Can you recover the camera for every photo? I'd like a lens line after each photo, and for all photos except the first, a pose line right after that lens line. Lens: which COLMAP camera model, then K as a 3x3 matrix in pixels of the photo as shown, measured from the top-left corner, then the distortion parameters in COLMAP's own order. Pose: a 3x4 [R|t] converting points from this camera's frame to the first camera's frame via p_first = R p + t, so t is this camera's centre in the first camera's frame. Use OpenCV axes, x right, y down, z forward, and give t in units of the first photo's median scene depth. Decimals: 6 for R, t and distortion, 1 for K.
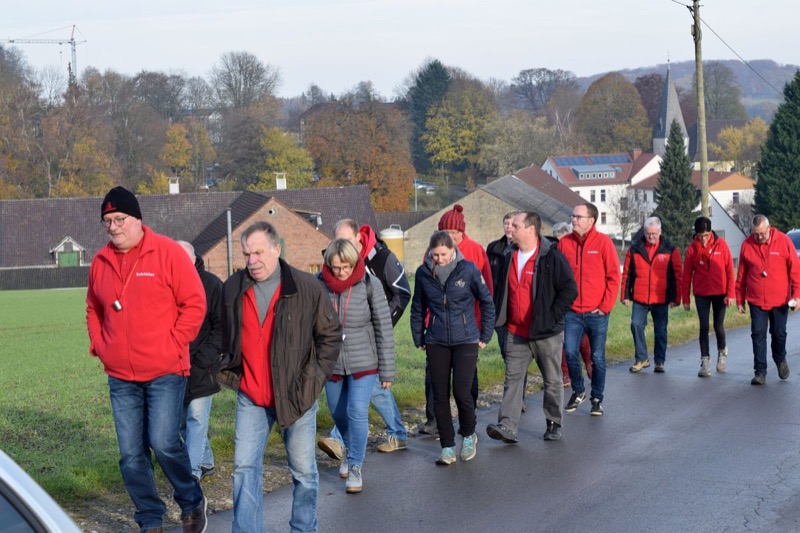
lens RADIAL K [[1735.6, 0, 400.3], [0, 1735.6, 266.7], [0, 0, 1]] dist [-0.185369, 0.000000]
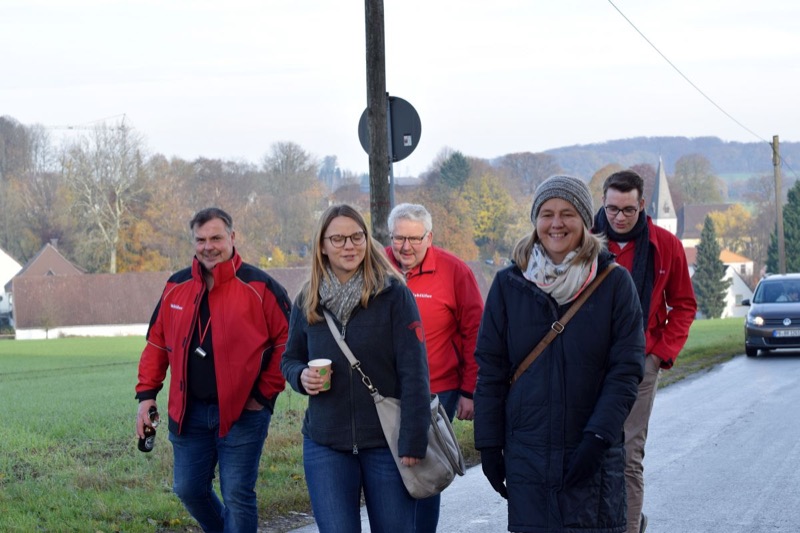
lens RADIAL K [[1735.6, 0, 399.7], [0, 1735.6, 266.4], [0, 0, 1]] dist [-0.185369, 0.000000]
pose [[0.999339, 0.004547, 0.036056, -0.061489], [-0.003094, 0.999185, -0.040248, 0.005828], [-0.036209, 0.040109, 0.998539, -0.166602]]
